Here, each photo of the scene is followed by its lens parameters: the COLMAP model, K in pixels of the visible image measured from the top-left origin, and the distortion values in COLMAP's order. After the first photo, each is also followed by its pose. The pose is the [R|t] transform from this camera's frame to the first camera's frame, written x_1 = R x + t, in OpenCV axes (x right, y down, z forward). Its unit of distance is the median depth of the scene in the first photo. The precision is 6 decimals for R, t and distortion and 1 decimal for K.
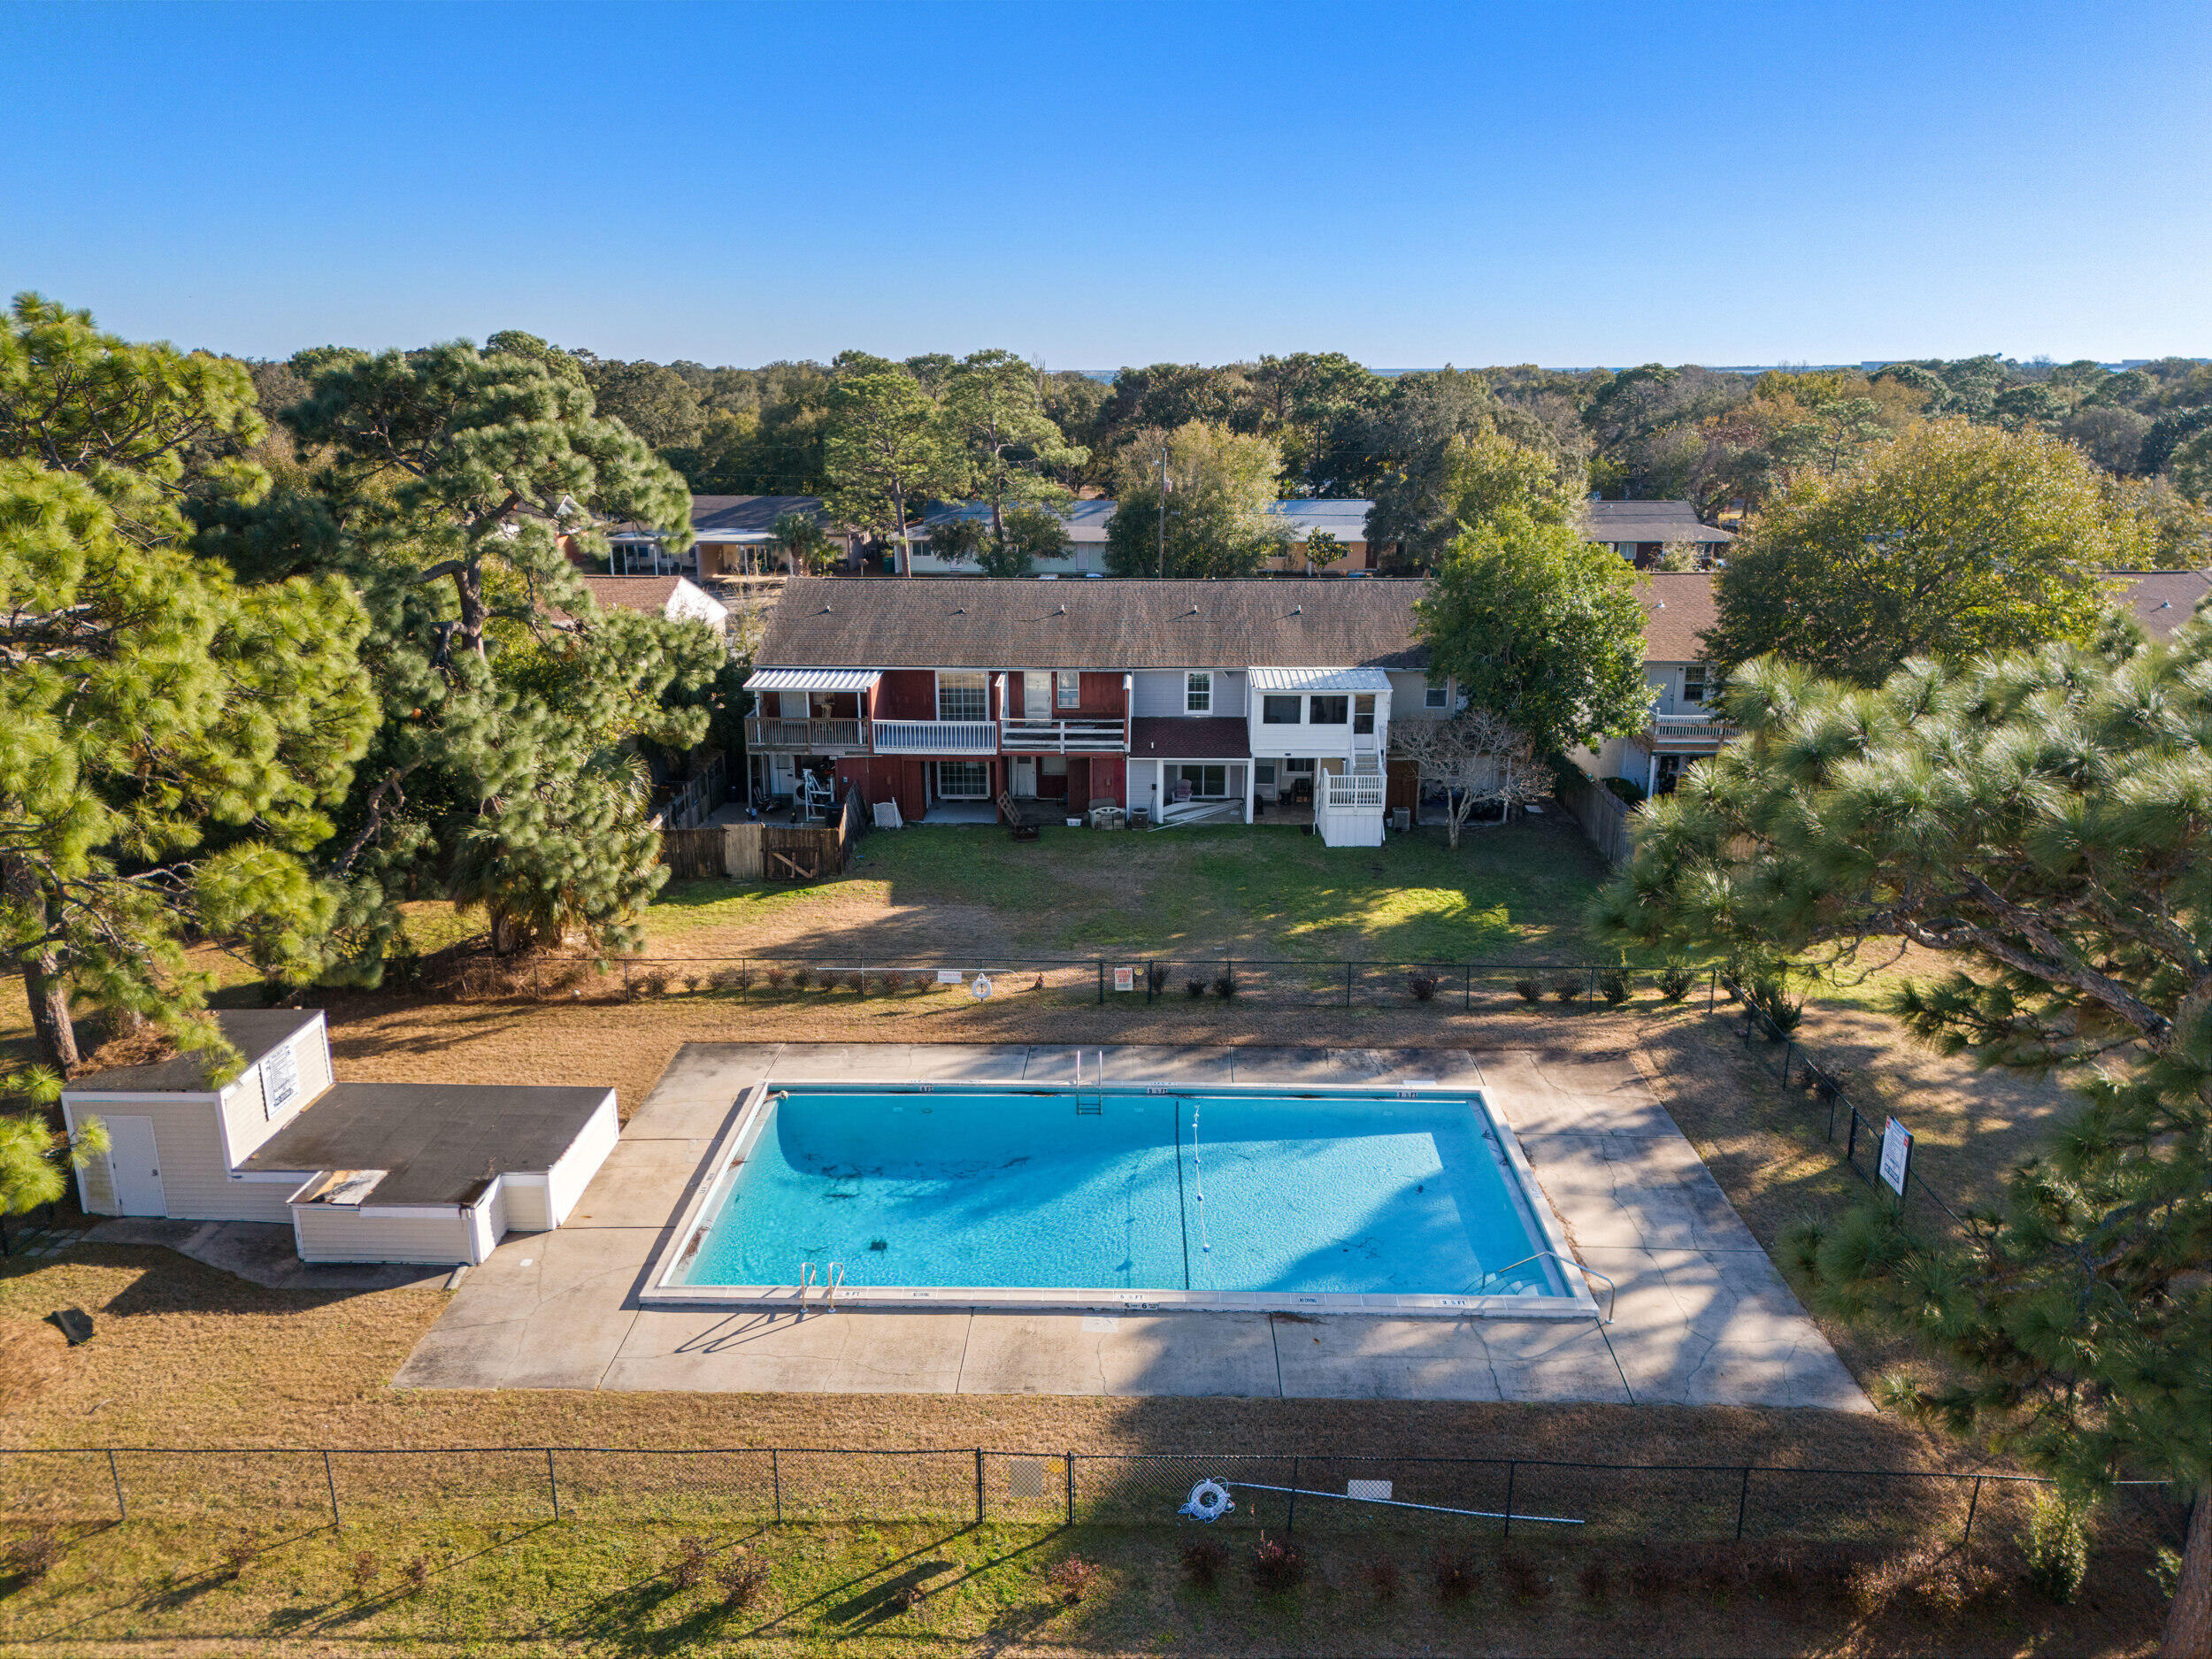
lens RADIAL K [[1609.7, 0, 1102.7], [0, 1609.7, 846.9], [0, 0, 1]] dist [0.078821, -0.064451]
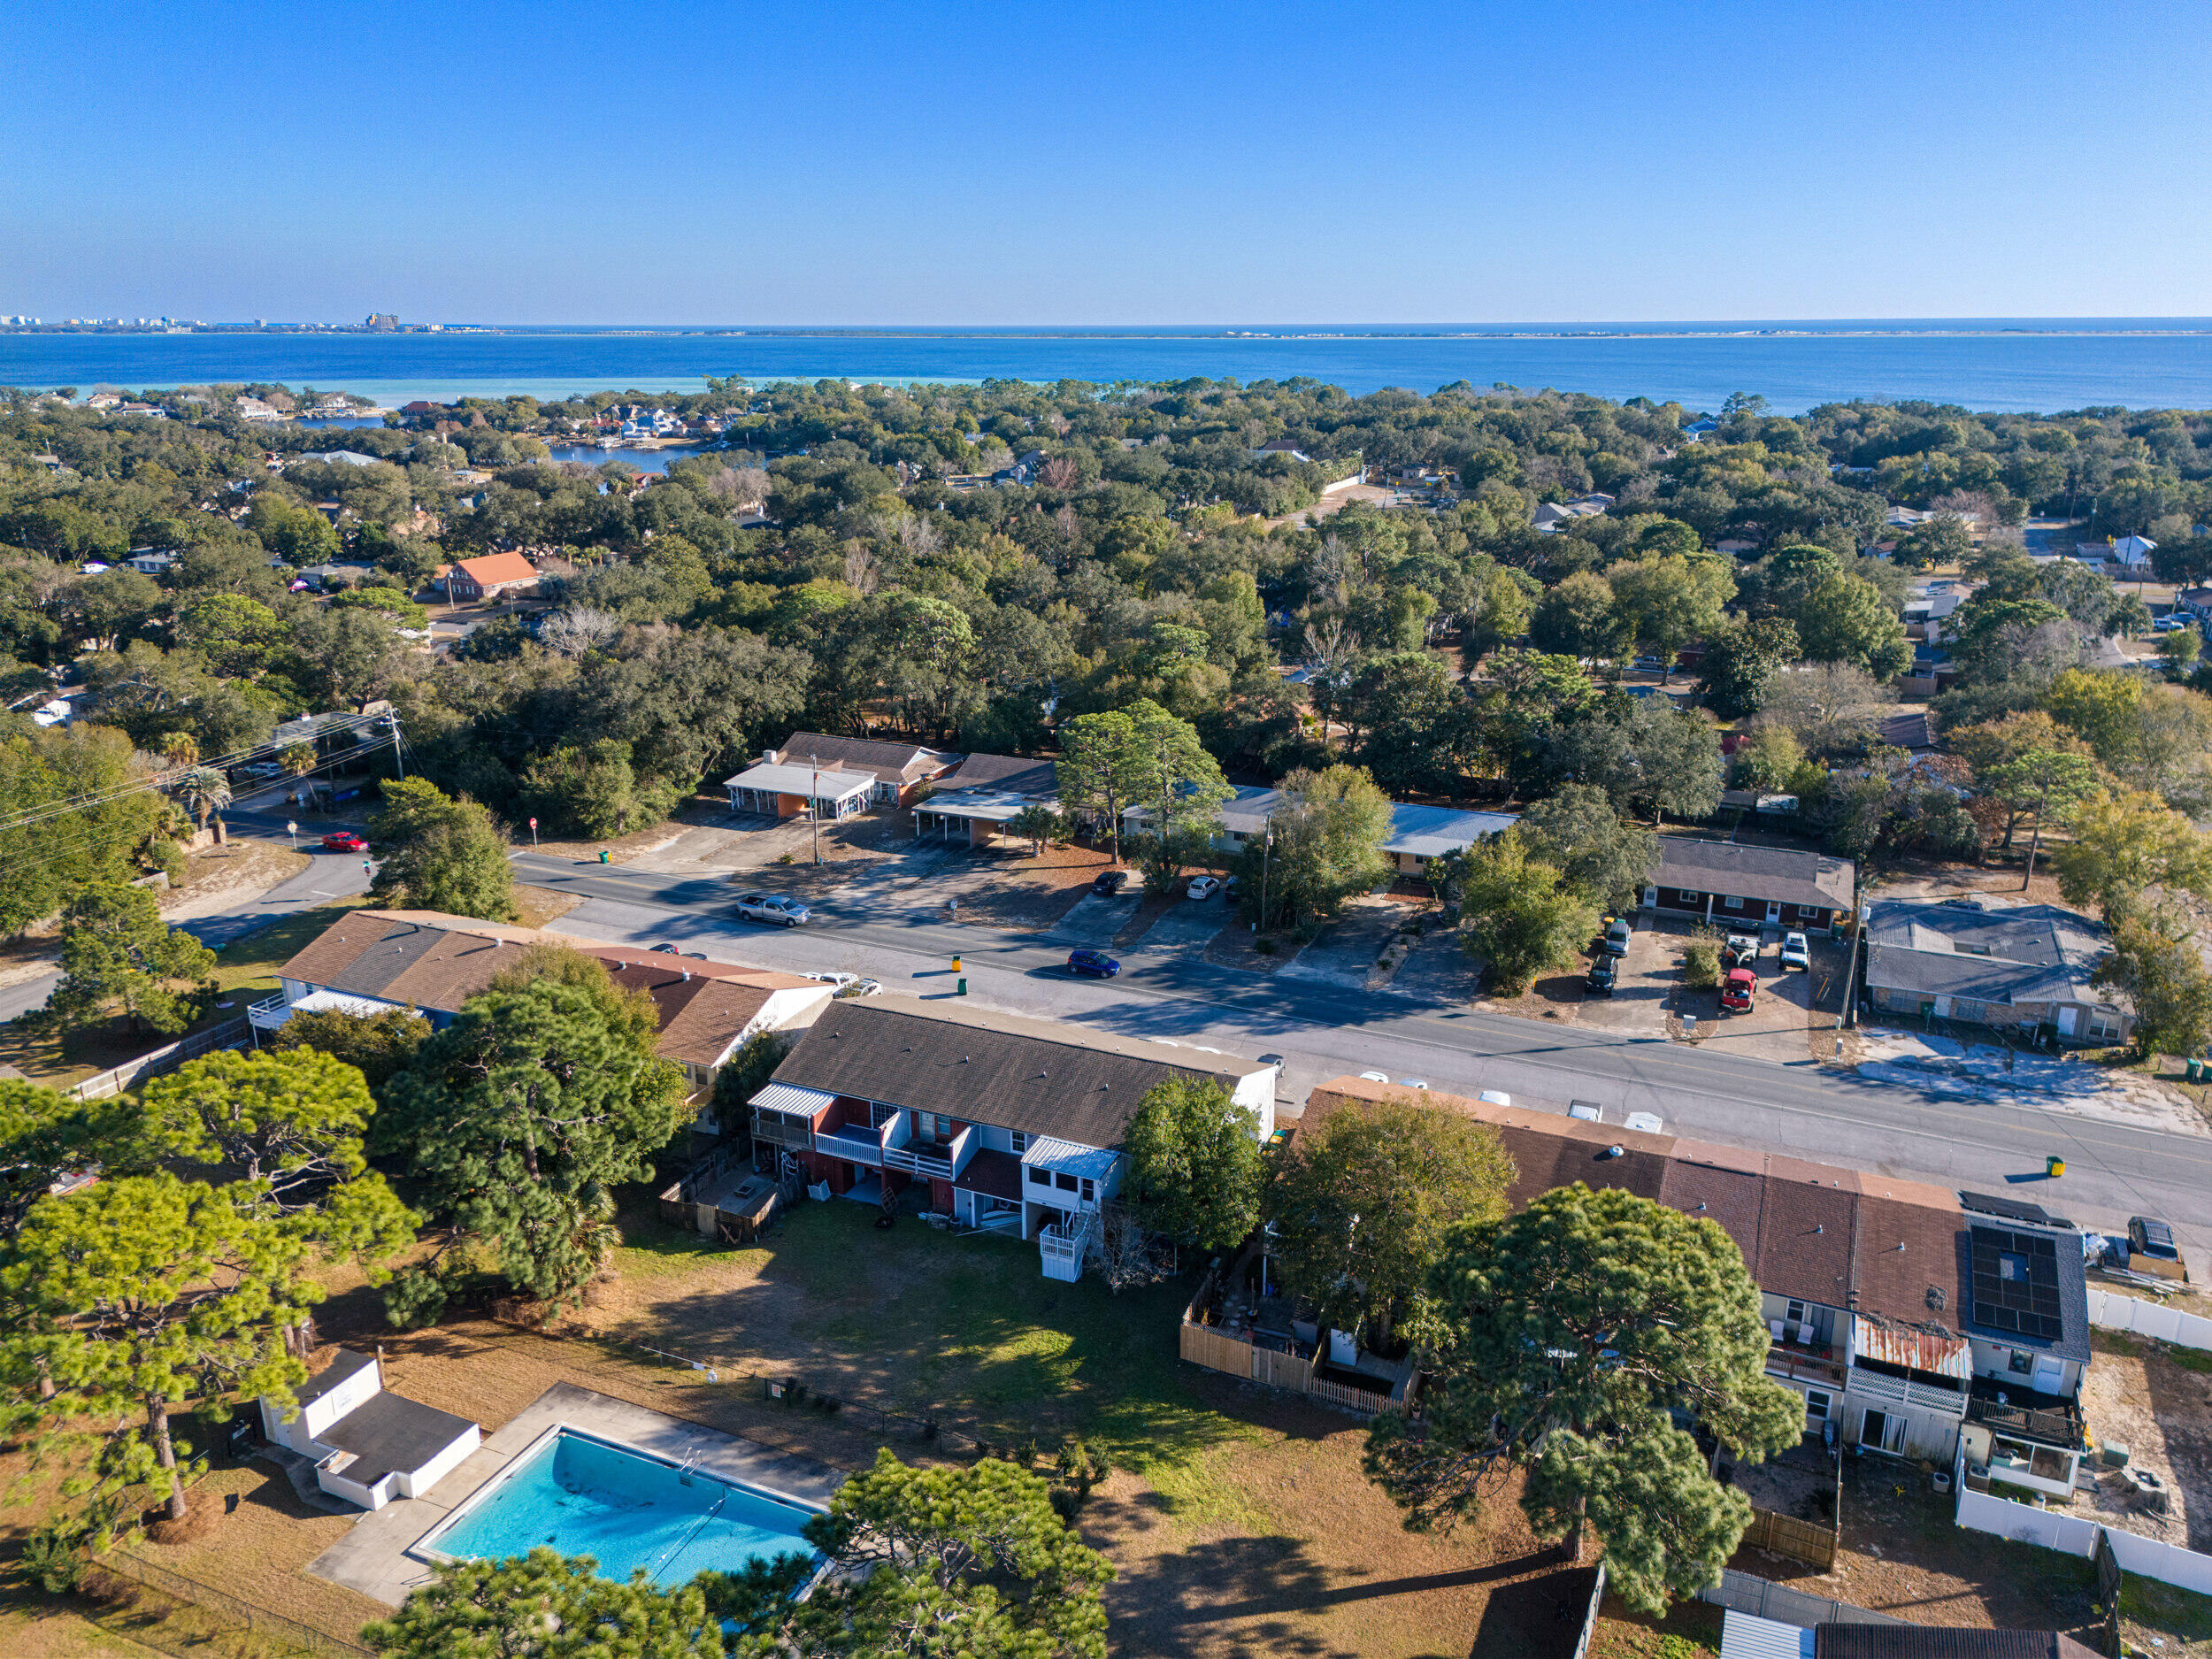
lens RADIAL K [[1609.7, 0, 1111.4], [0, 1609.7, 841.0], [0, 0, 1]] dist [0.078821, -0.064451]
pose [[0.925555, 0.117792, -0.359824, 1.017844], [-0.109845, 0.993038, 0.042533, -0.700107], [0.362329, 0.000159, 0.932050, -0.627626]]
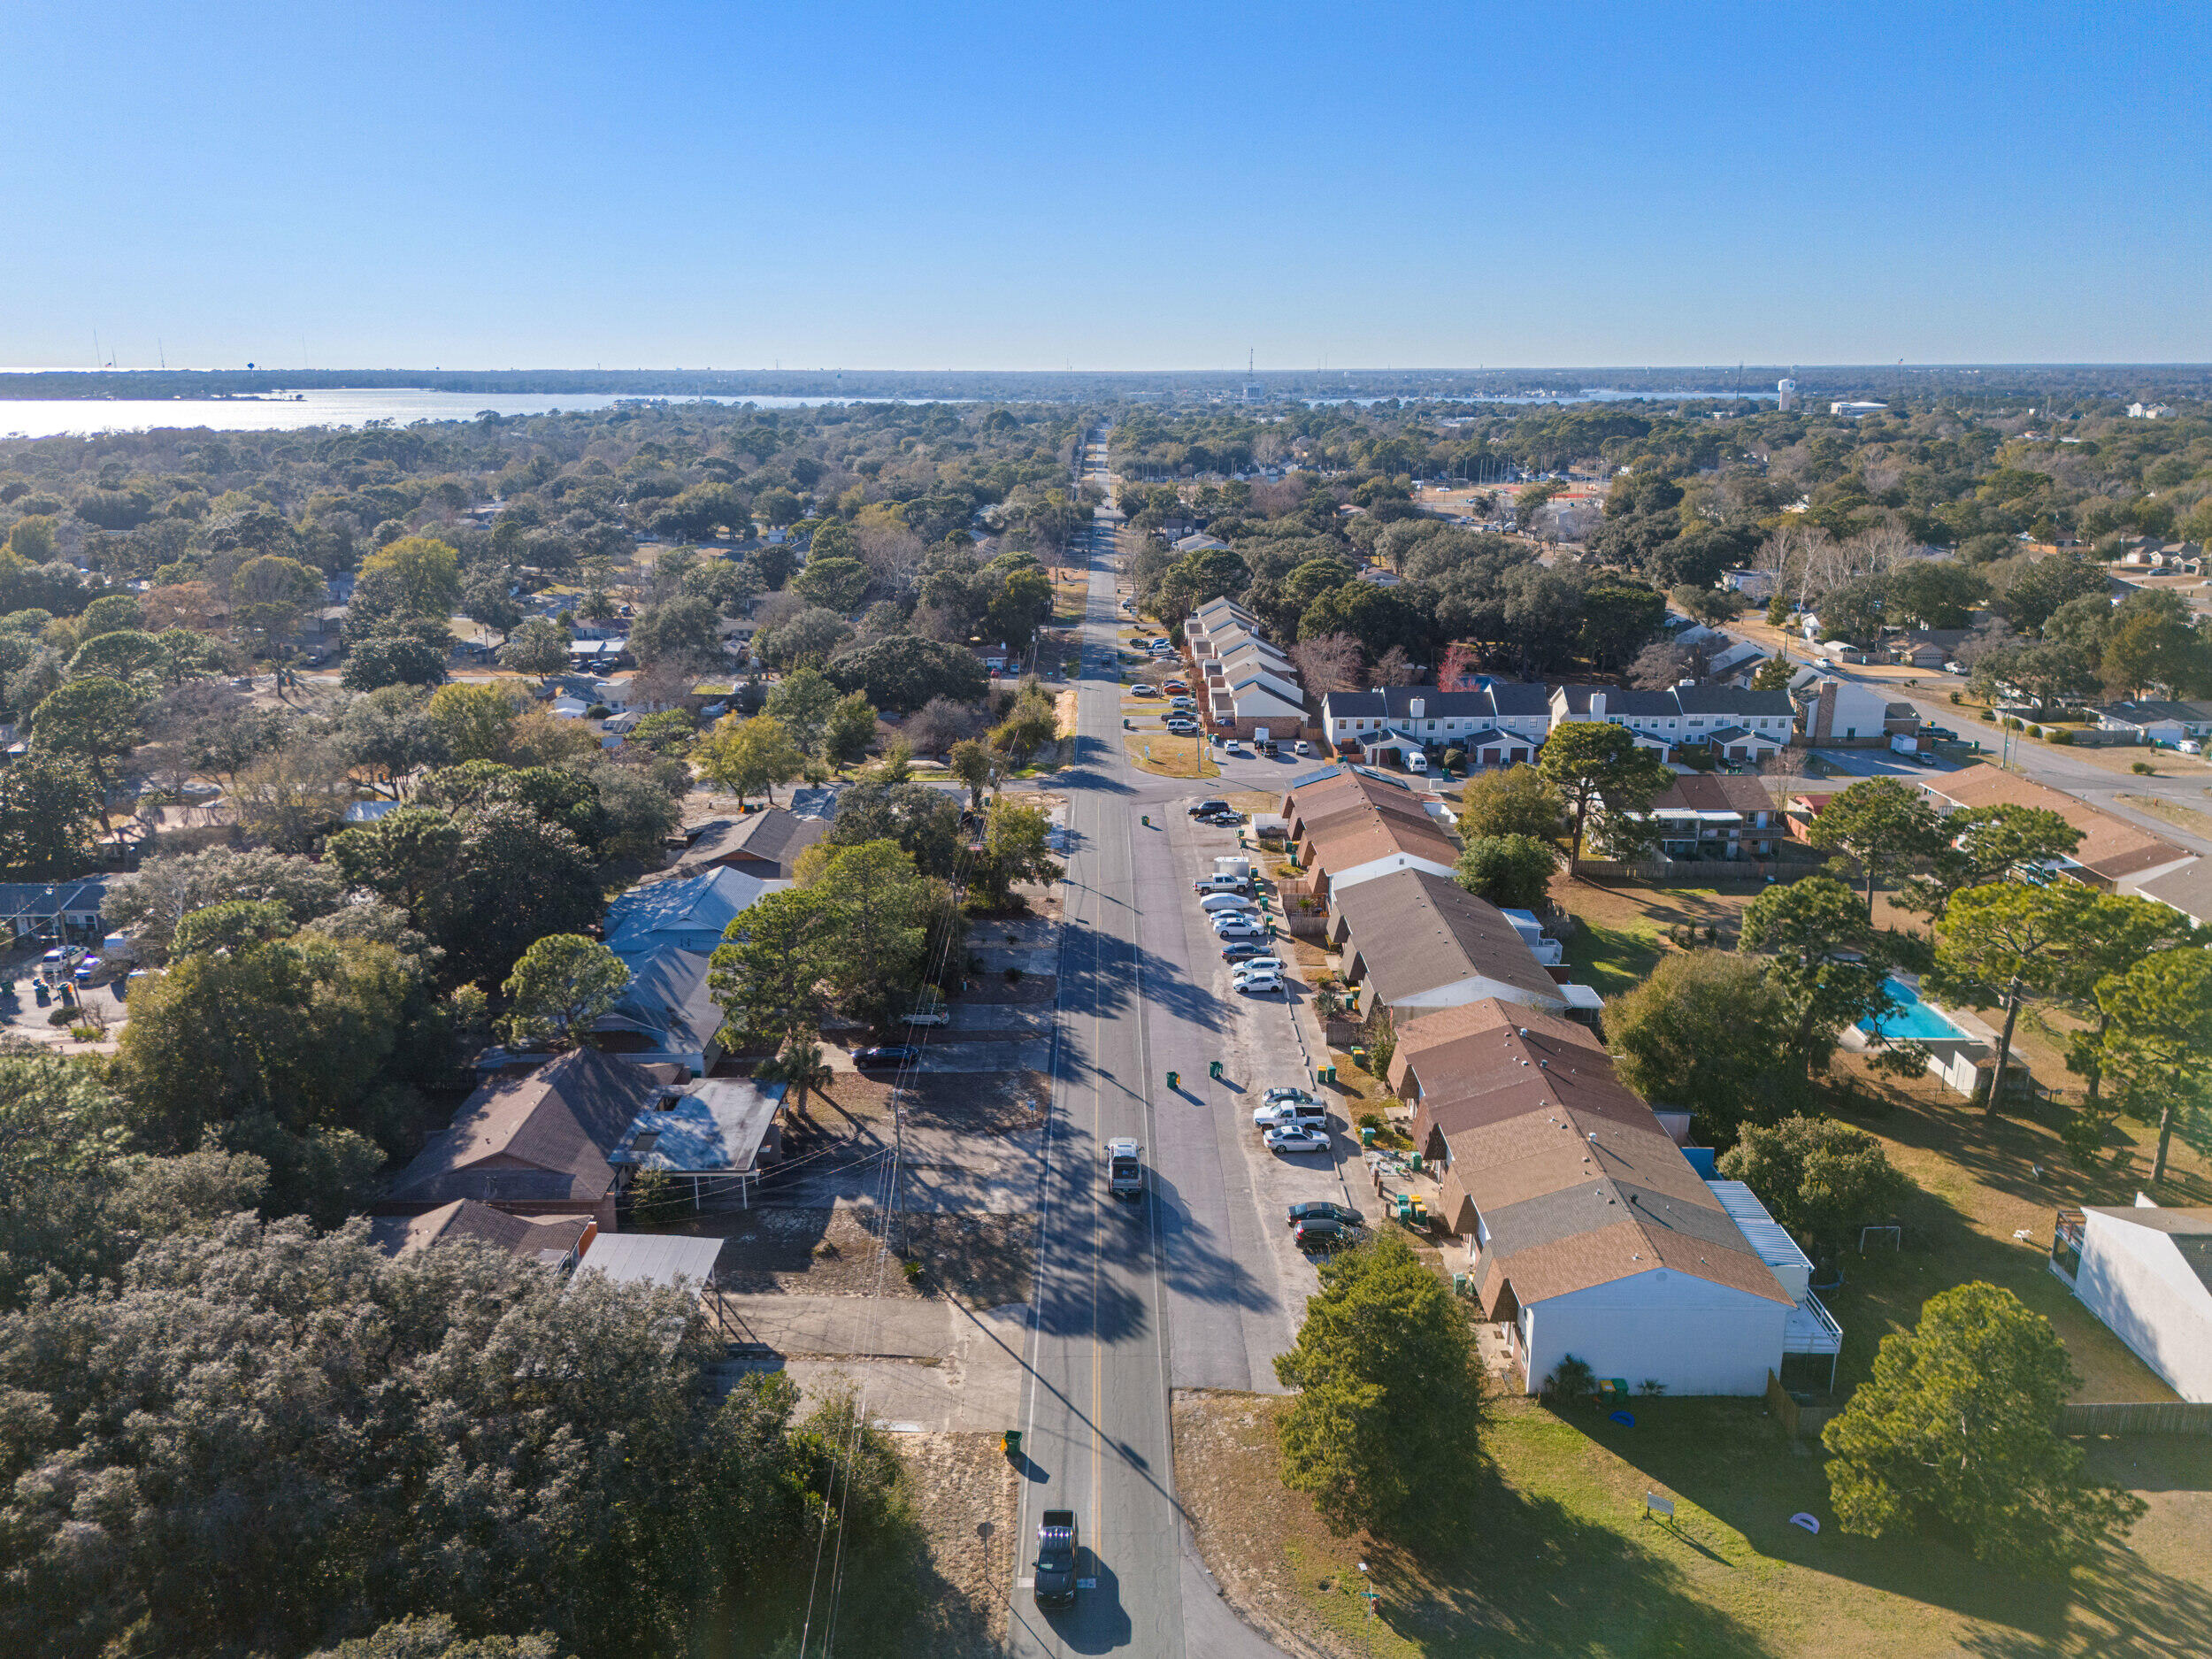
lens RADIAL K [[1609.7, 0, 1111.9], [0, 1609.7, 815.6], [0, 0, 1]] dist [0.078821, -0.064451]
pose [[-0.030387, -0.256517, 0.966062, -3.226358], [0.284480, 0.924317, 0.254380, -1.549871], [-0.958200, 0.282555, 0.044887, 2.127858]]
